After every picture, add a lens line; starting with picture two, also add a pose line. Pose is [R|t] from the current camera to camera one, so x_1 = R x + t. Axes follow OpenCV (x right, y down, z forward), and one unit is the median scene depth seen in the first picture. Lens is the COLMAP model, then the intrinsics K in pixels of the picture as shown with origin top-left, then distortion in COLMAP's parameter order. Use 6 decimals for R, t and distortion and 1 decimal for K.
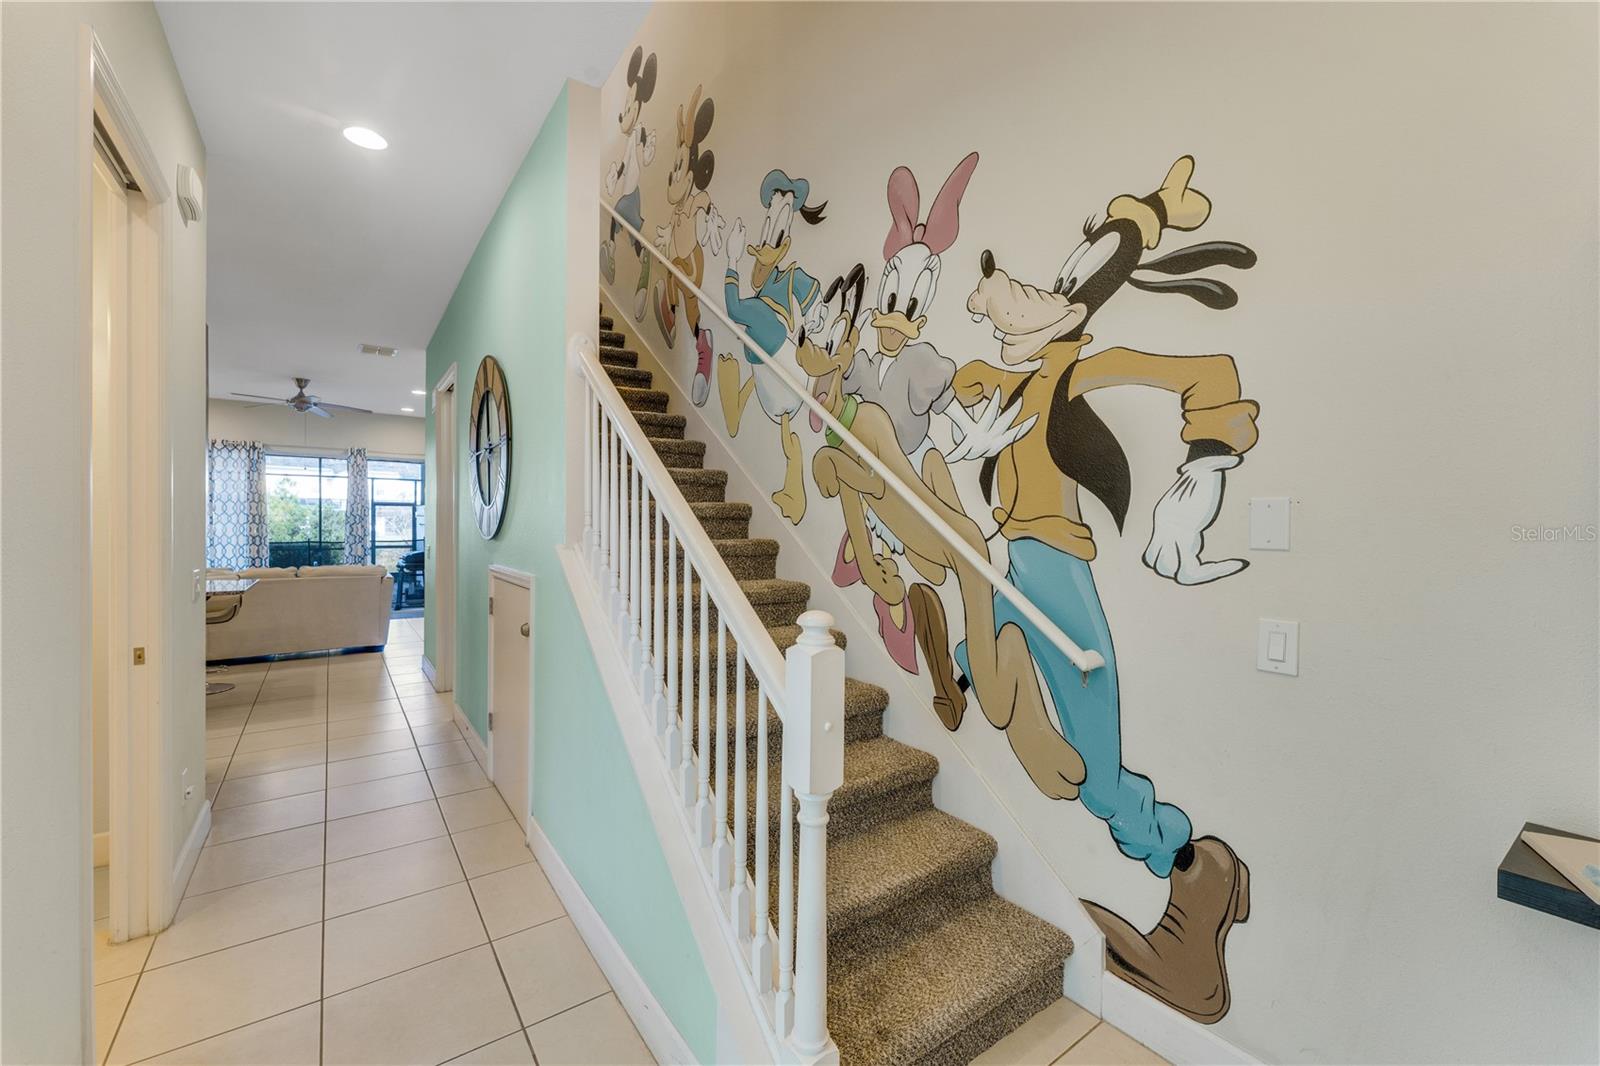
lens RADIAL K [[655.2, 0, 811.3], [0, 655.2, 526.8], [0, 0, 1]] dist [-0.002657, -0.000063]
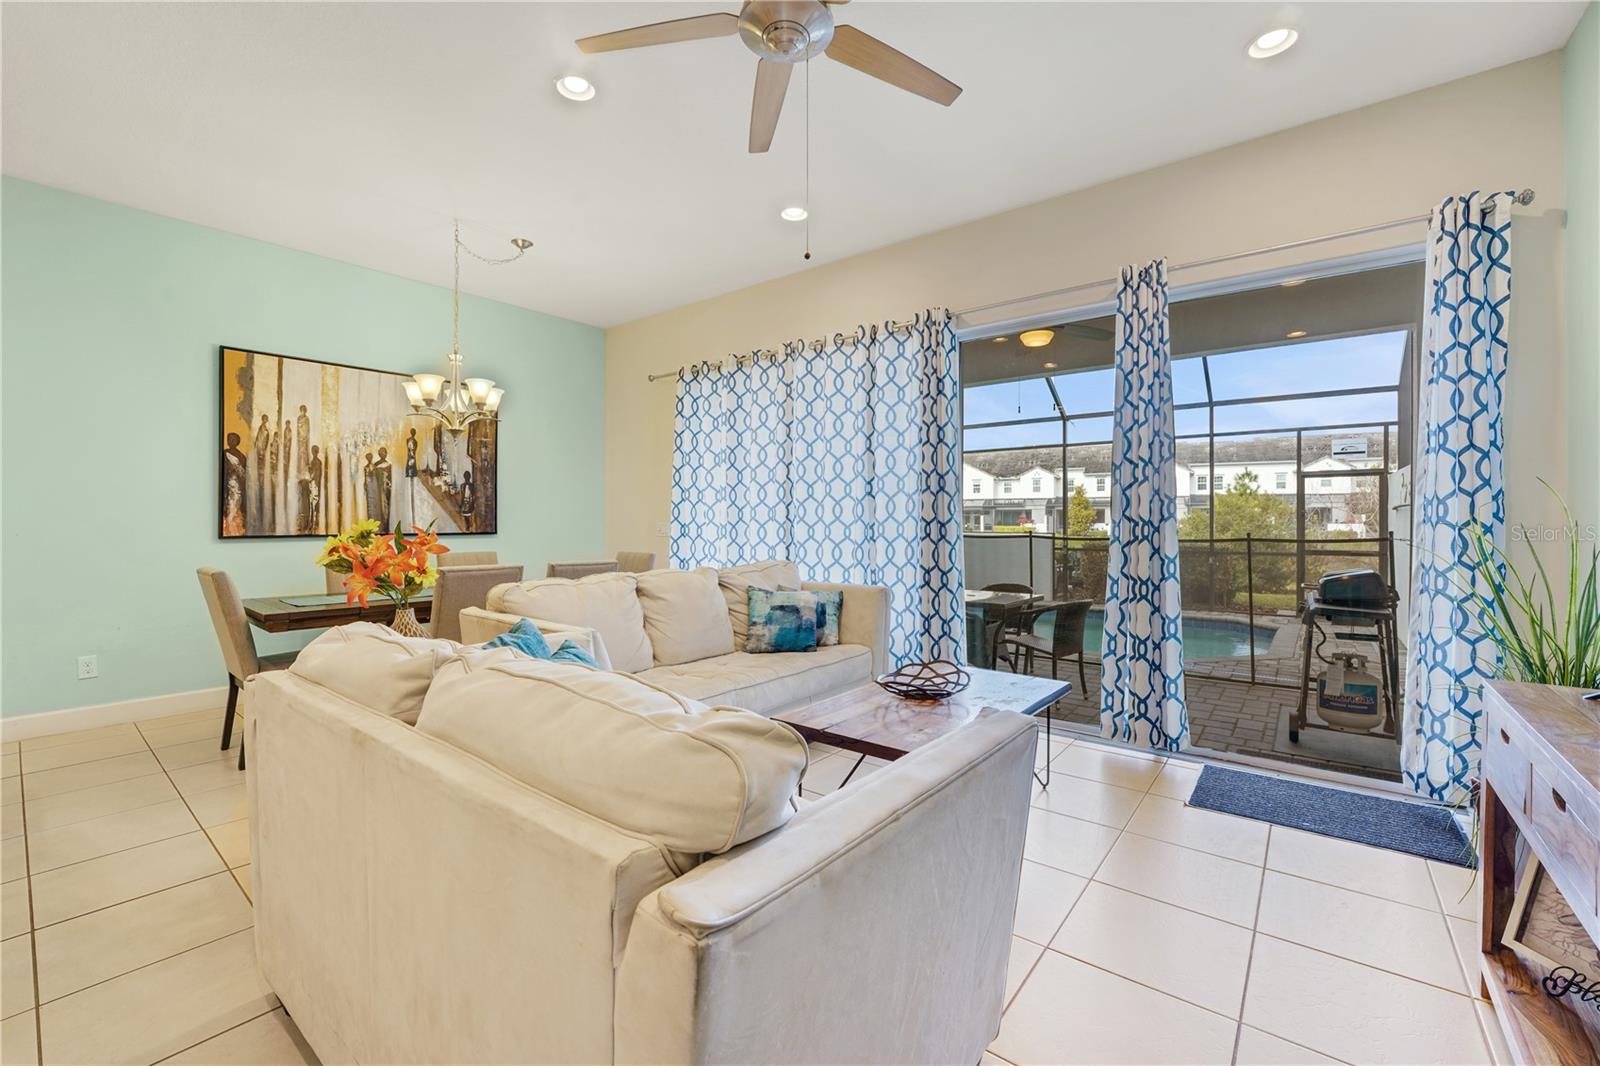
lens RADIAL K [[655.2, 0, 788.2], [0, 655.2, 524.6], [0, 0, 1]] dist [-0.002657, -0.000063]
pose [[0.259389, -0.001245, -0.965772, -0.409932], [-0.002996, 0.999993, -0.002094, 0.017053], [0.965768, 0.003436, 0.259384, 0.732973]]
